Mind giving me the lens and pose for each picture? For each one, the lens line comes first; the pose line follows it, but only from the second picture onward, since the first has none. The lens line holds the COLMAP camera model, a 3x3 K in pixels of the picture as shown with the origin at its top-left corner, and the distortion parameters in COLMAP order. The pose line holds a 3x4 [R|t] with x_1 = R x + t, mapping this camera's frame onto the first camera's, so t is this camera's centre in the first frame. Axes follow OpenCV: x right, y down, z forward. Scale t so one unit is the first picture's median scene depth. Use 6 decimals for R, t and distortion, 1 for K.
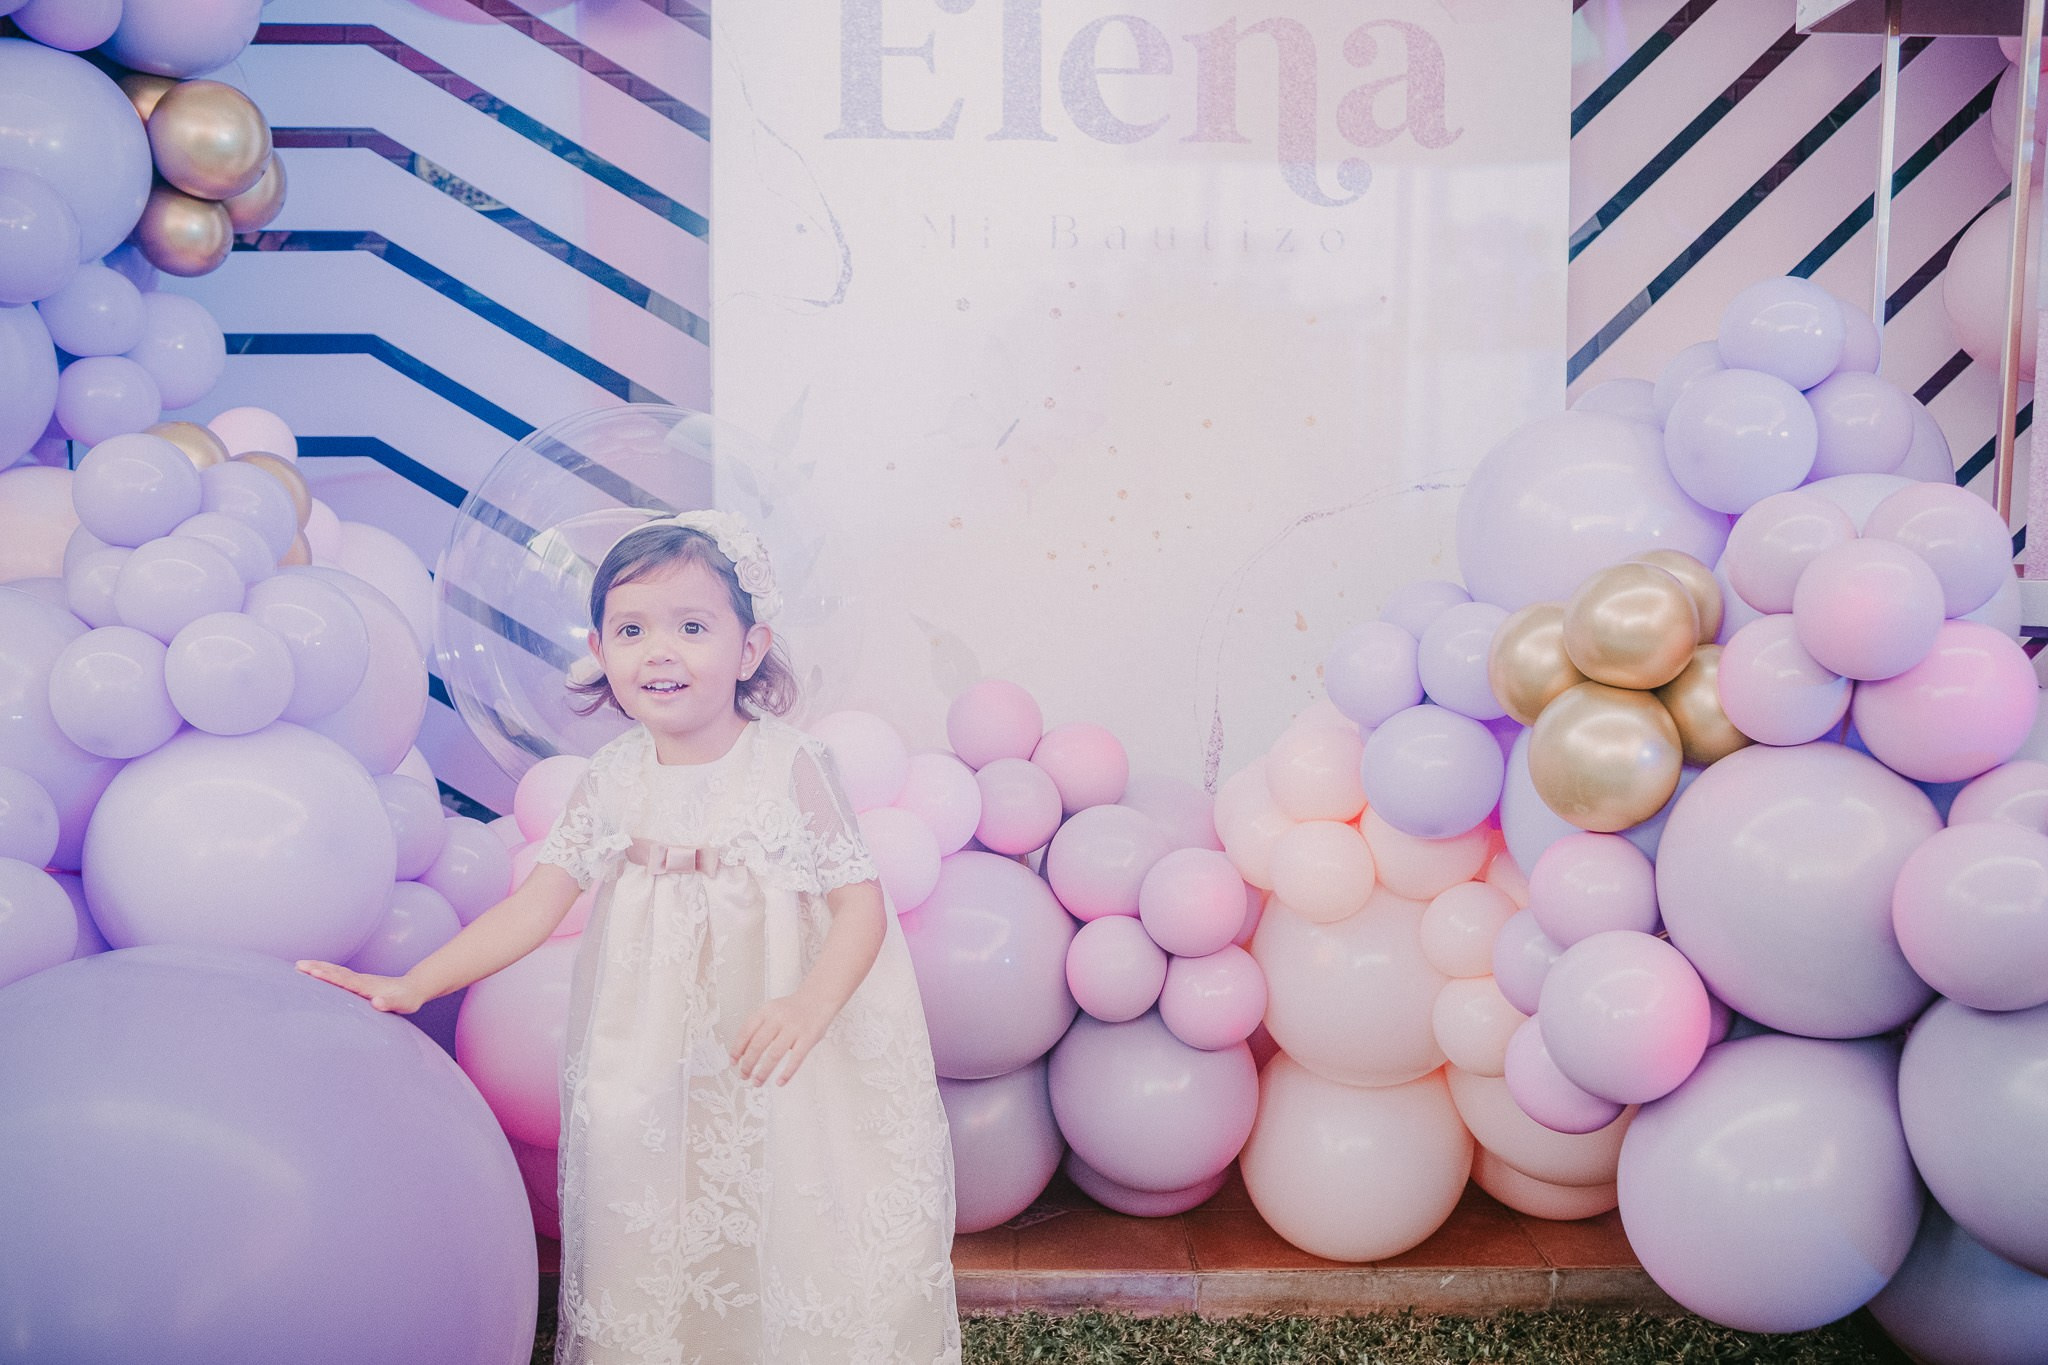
lens RADIAL K [[1985.2, 0, 1024.0], [0, 1985.2, 682.5], [0, 0, 1]] dist [-0.075315, 0.185975]
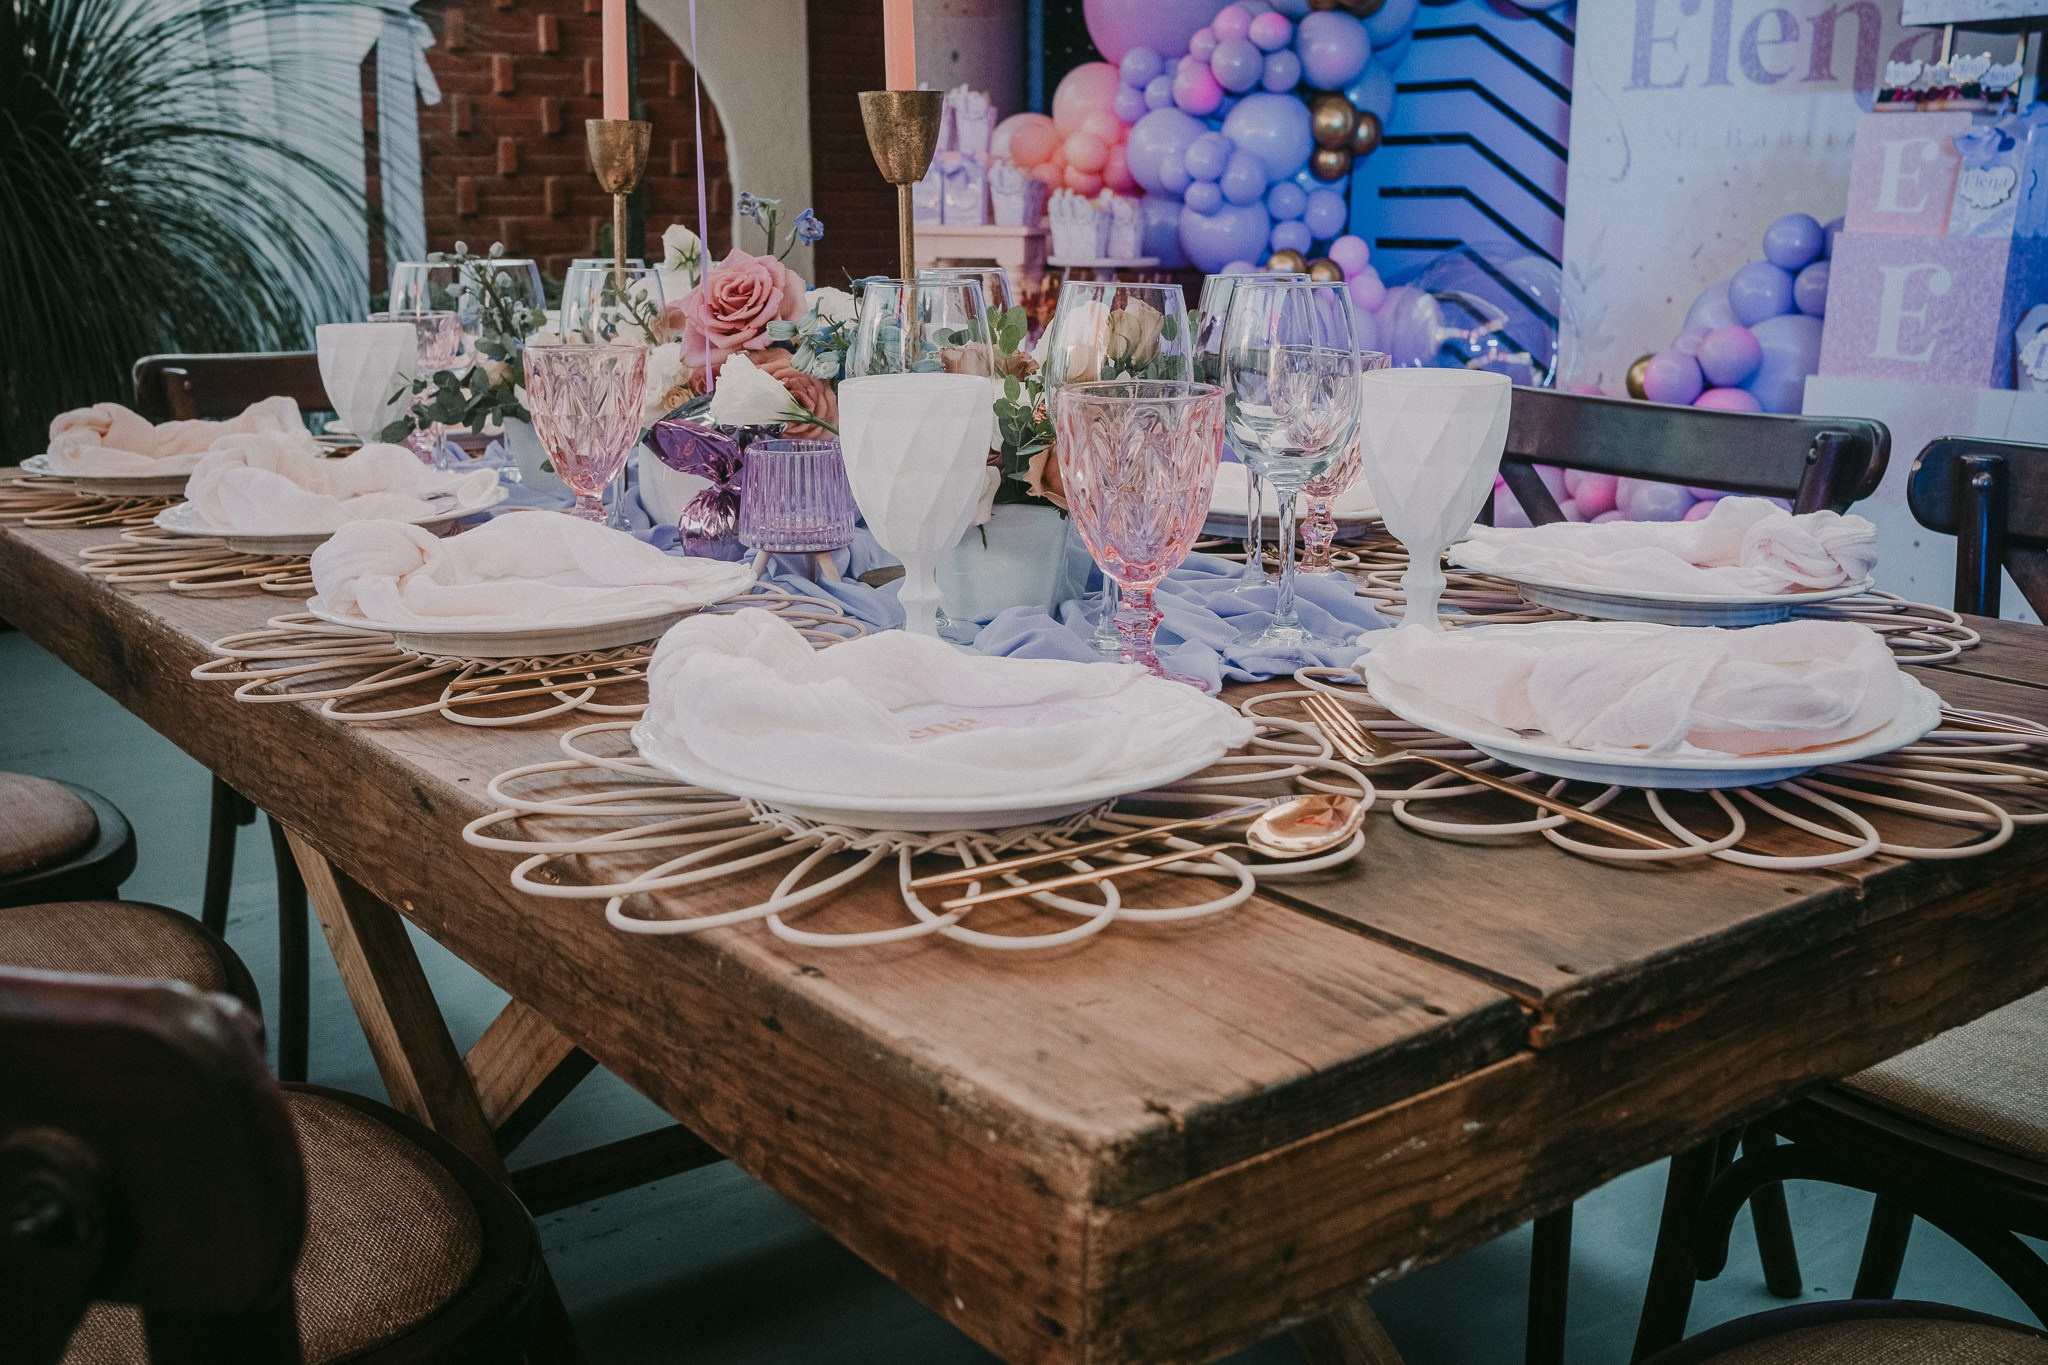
lens RADIAL K [[1985.2, 0, 1024.0], [0, 1985.2, 682.5], [0, 0, 1]] dist [-0.075315, 0.185975]
pose [[0.608963, 0.186454, -0.770972, 1.106486], [-0.046682, 0.978719, 0.199823, -0.071174], [0.791823, -0.085694, 0.604708, -0.639602]]
